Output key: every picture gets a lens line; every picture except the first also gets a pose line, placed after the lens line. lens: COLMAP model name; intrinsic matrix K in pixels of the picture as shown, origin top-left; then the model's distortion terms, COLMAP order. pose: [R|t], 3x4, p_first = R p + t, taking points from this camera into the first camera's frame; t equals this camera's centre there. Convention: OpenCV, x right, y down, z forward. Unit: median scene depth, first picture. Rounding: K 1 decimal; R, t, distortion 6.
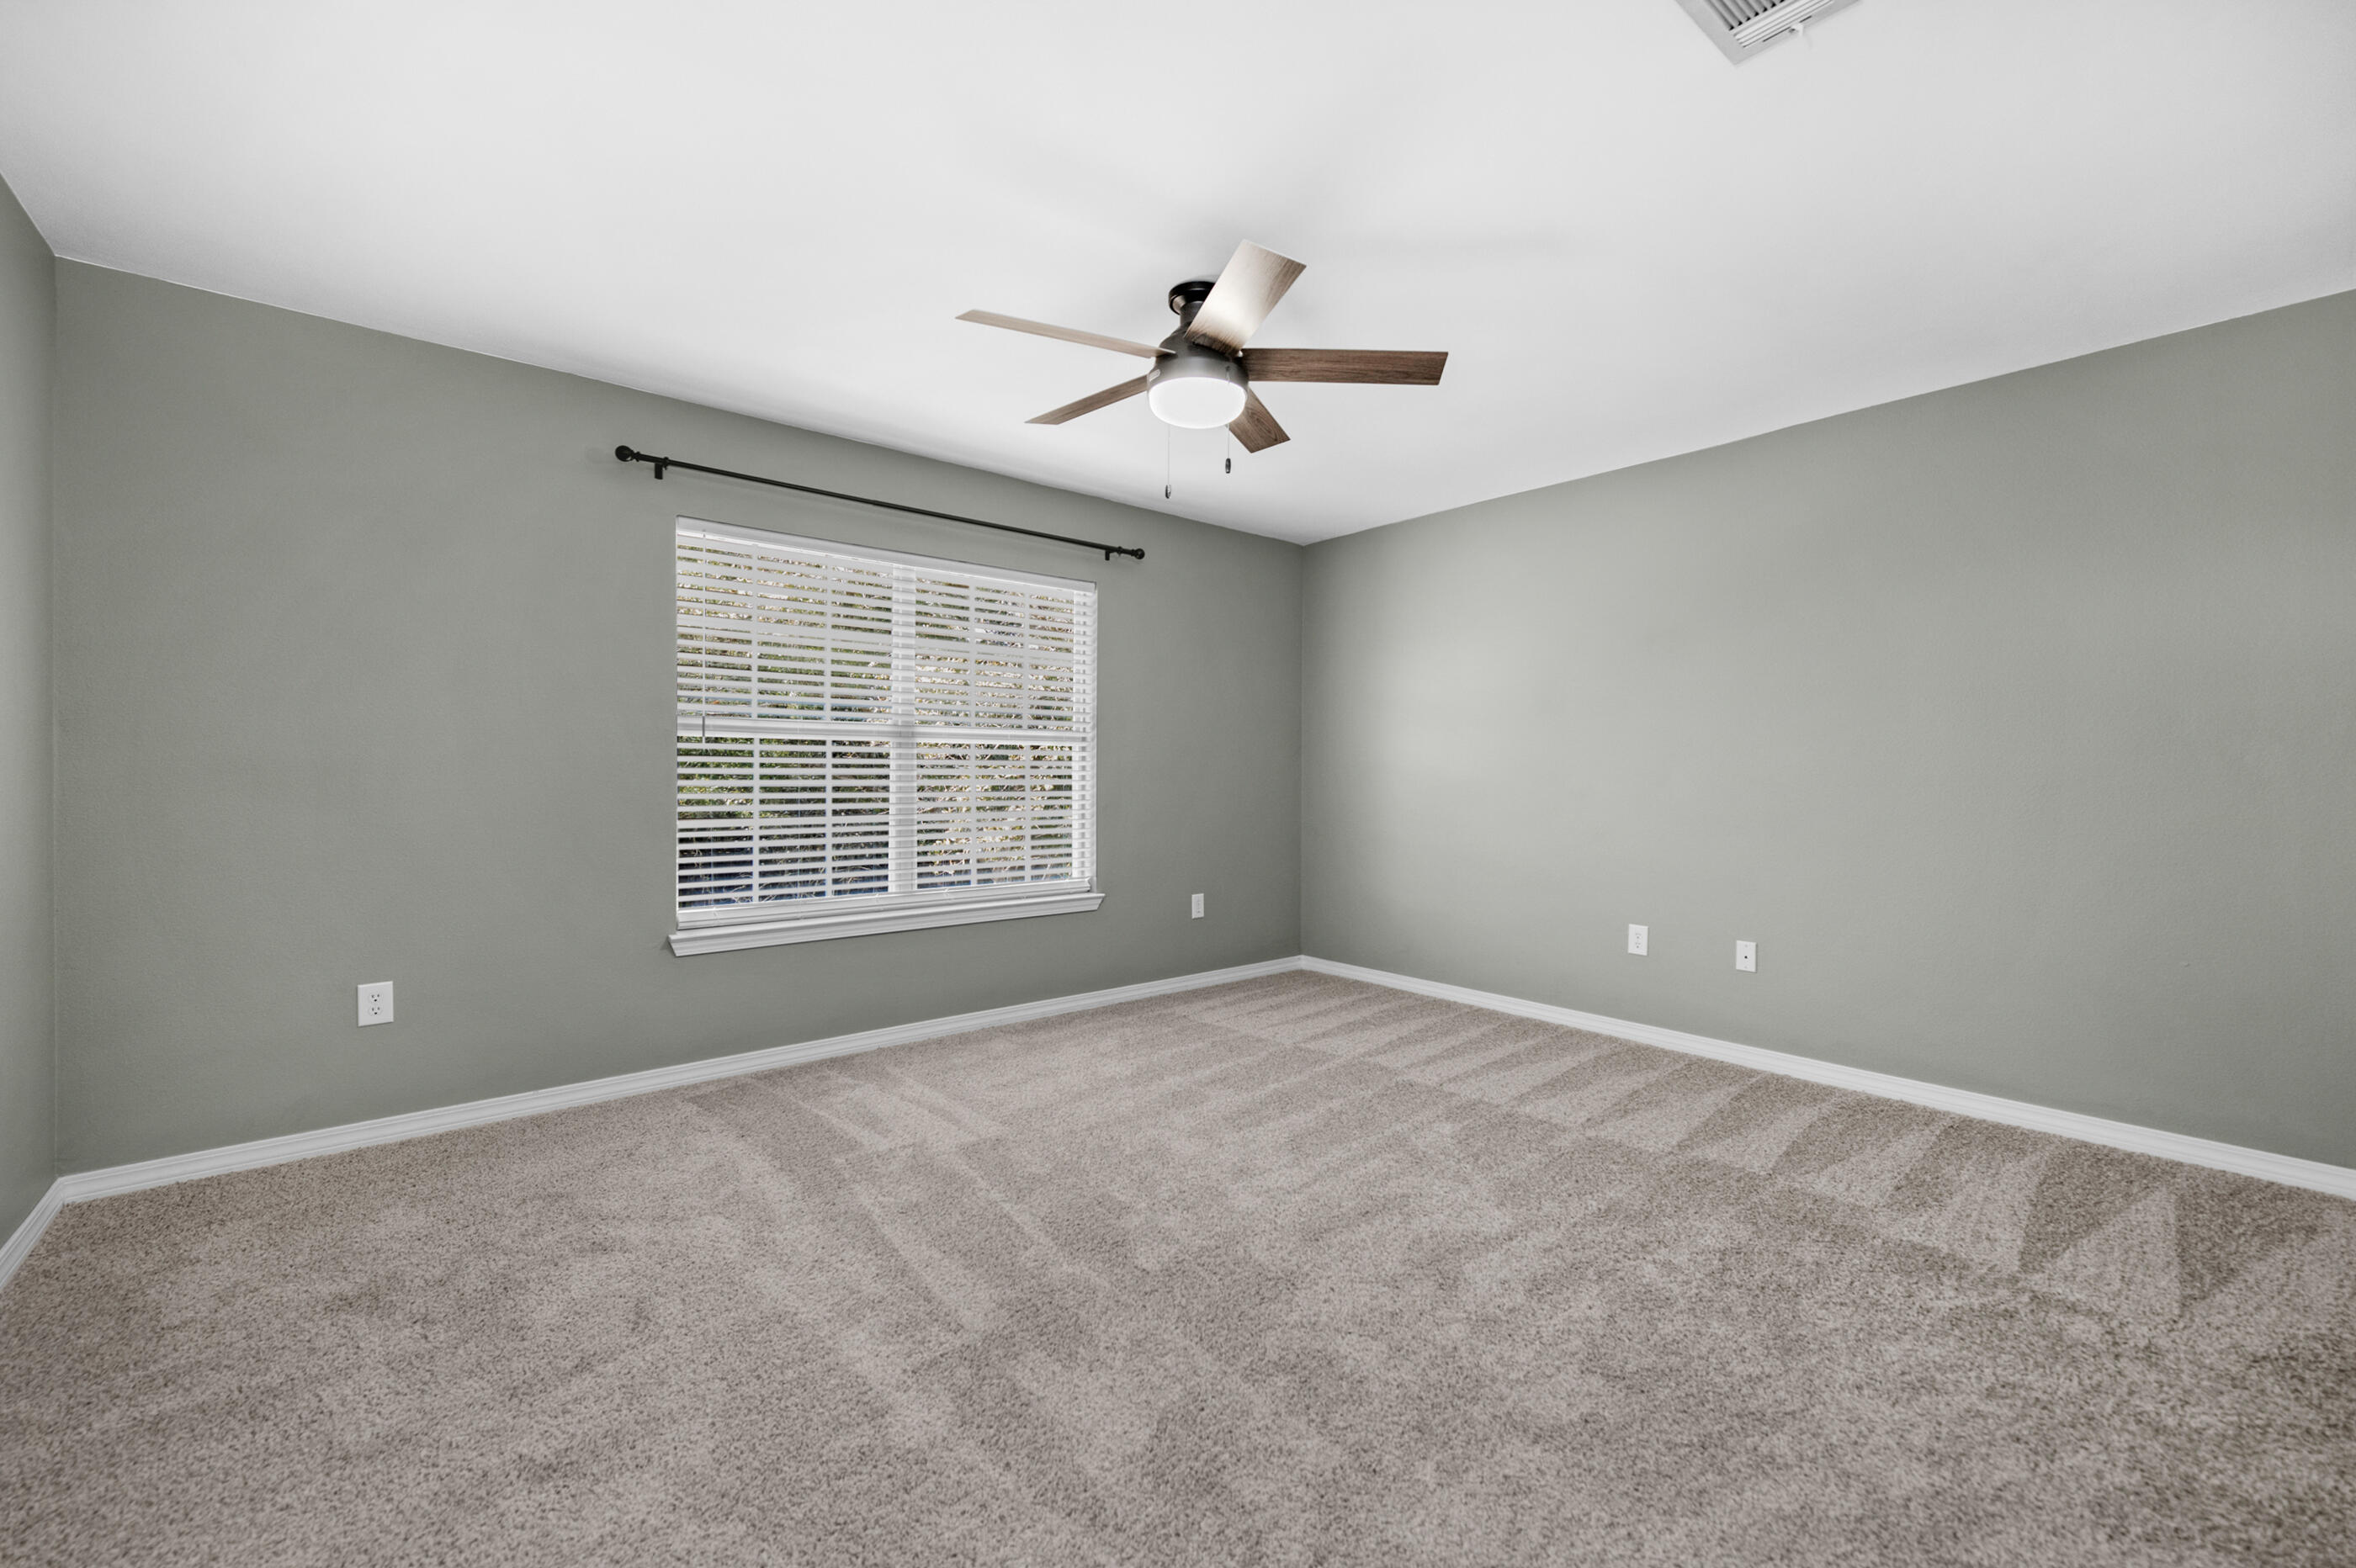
lens RADIAL K [[976.3, 0, 1178.0], [0, 976.3, 784.0], [0, 0, 1]] dist [0.013847, -0.005747]
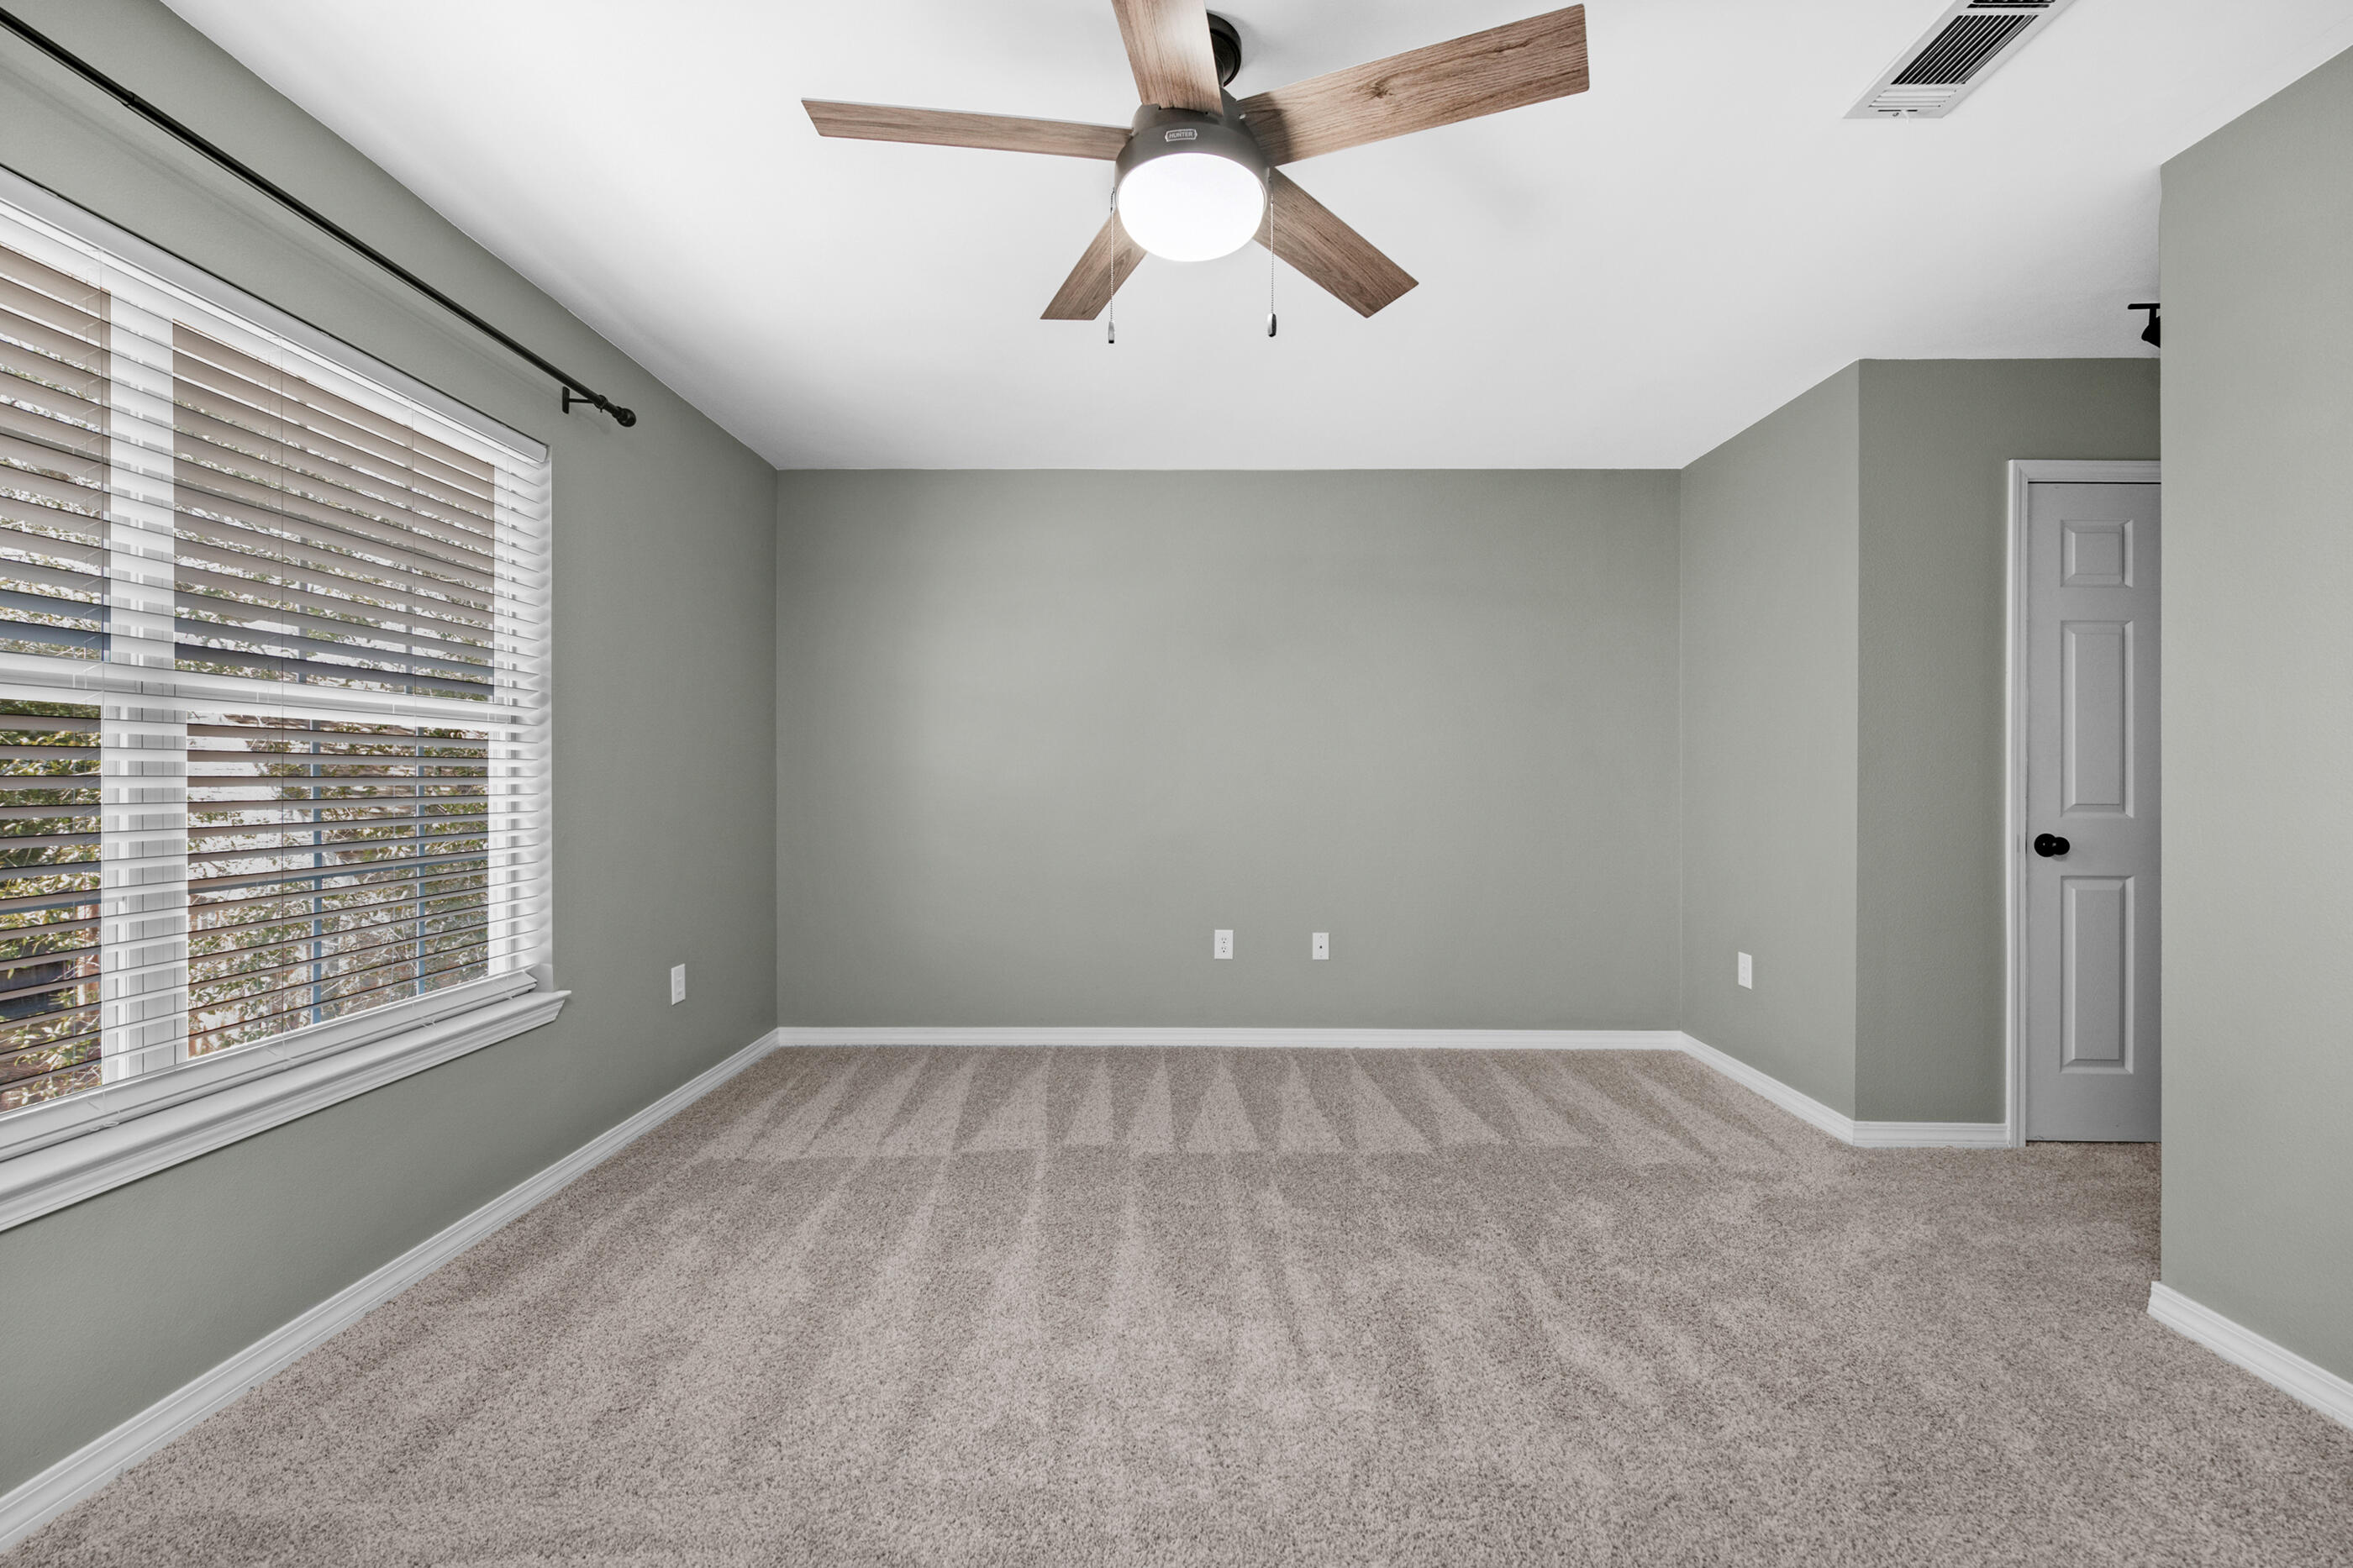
lens RADIAL K [[975.1, 0, 1176.5], [0, 975.1, 784.0], [0, 0, 1]] dist [0.013847, -0.005747]
pose [[0.638823, -0.007600, 0.769316, -0.350027], [0.011345, 0.999936, 0.000458, -0.006574], [-0.769270, 0.008435, 0.638868, 0.426708]]
